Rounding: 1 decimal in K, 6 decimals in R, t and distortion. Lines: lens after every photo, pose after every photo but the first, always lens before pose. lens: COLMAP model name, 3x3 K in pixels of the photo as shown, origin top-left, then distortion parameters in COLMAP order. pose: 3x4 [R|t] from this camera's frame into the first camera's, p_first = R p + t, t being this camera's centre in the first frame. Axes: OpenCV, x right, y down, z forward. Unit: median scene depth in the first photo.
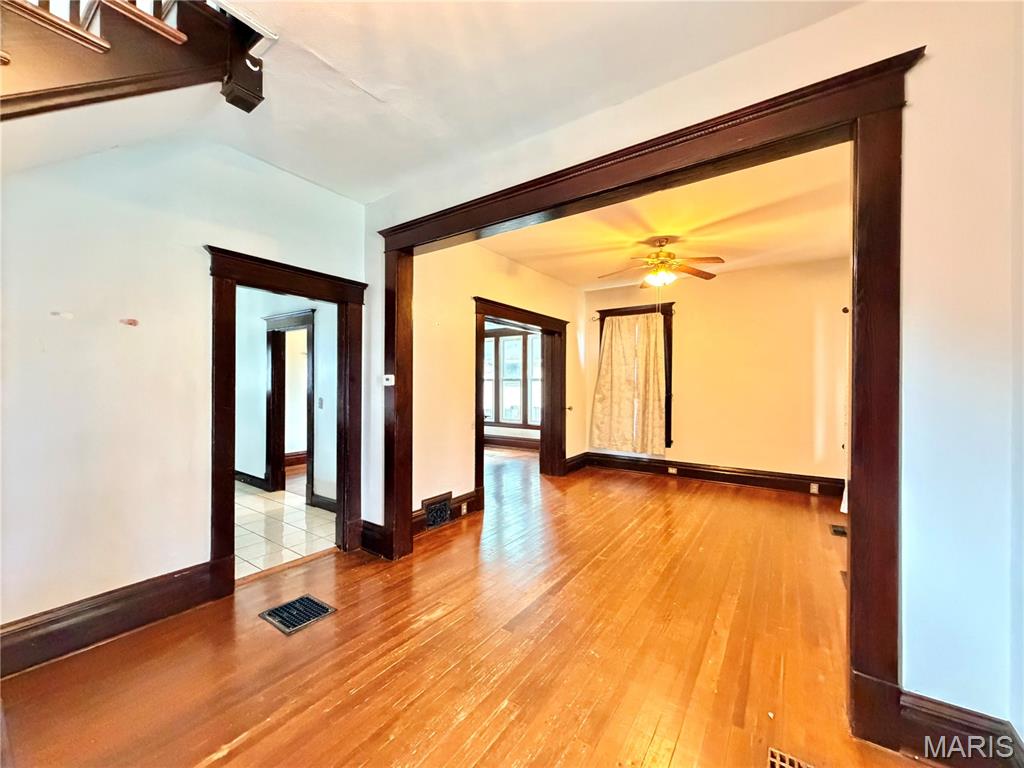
lens RADIAL K [[406.7, 0, 508.2], [0, 406.7, 384.6], [0, 0, 1]] dist [0.001246, -0.000153]
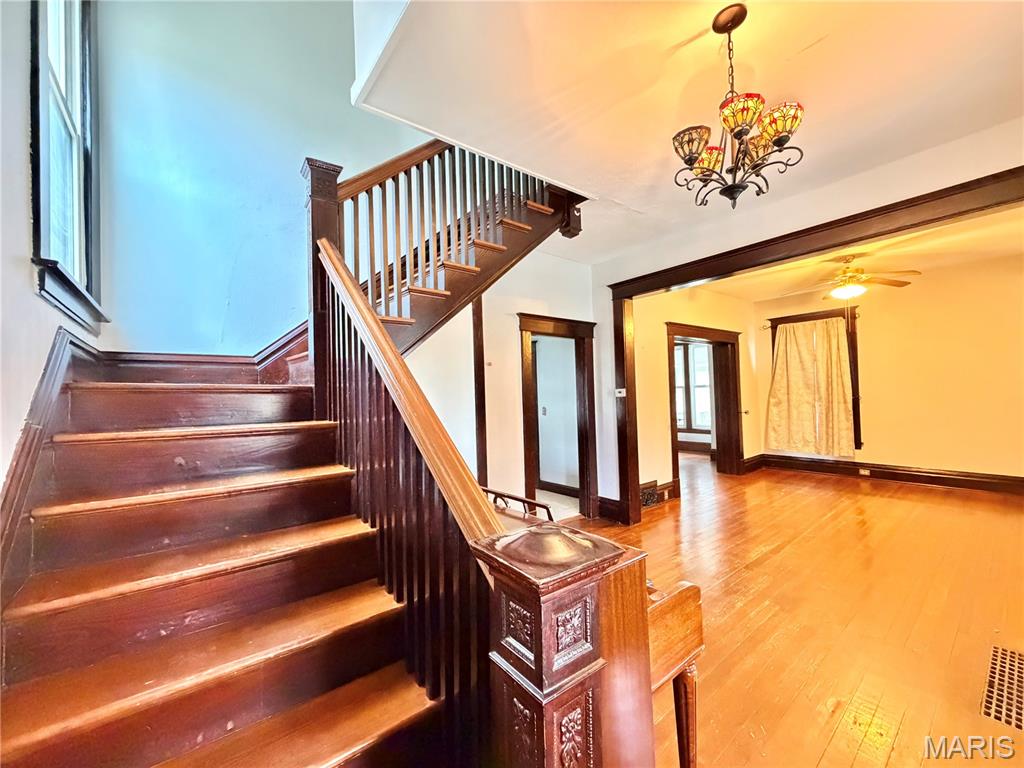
lens RADIAL K [[406.7, 0, 508.0], [0, 406.7, 385.1], [0, 0, 1]] dist [0.001246, -0.000153]
pose [[0.955457, -0.037390, -0.292754, -0.150195], [0.032174, 0.999226, -0.022614, -0.010838], [0.293373, 0.012188, 0.955920, -0.248850]]
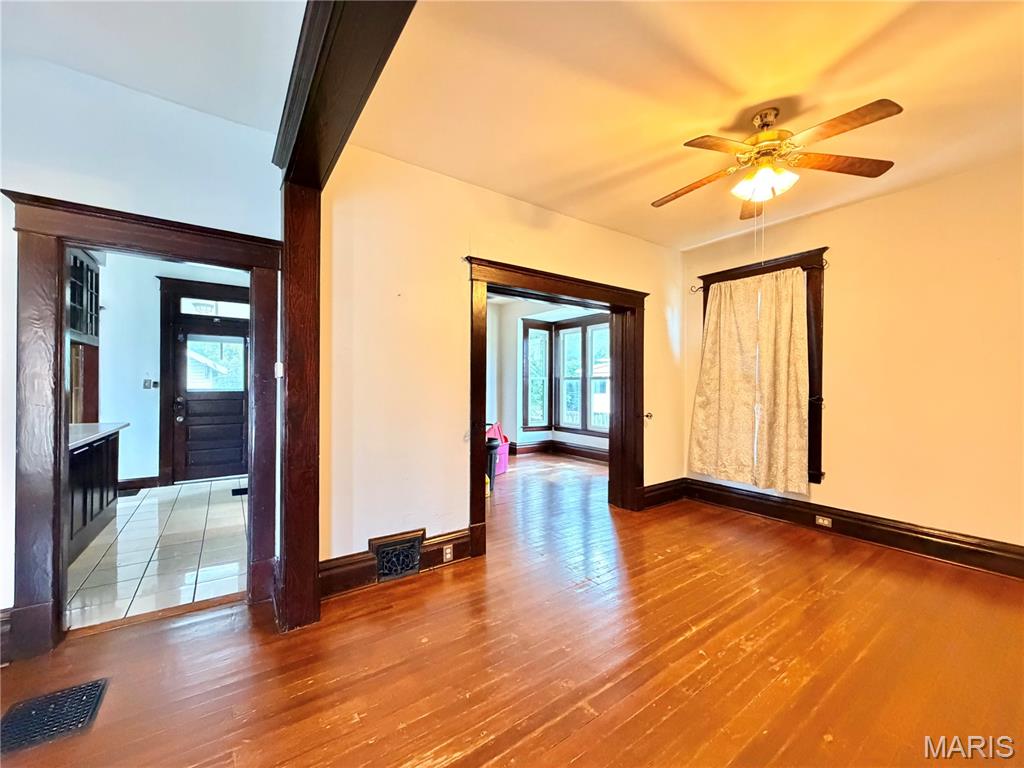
lens RADIAL K [[406.7, 0, 507.7], [0, 406.7, 384.5], [0, 0, 1]] dist [0.001246, -0.000153]
pose [[0.938879, 0.000828, -0.344247, 0.184379], [-0.002677, 0.999984, -0.004896, 0.009621], [0.344238, 0.005518, 0.938866, 0.282767]]
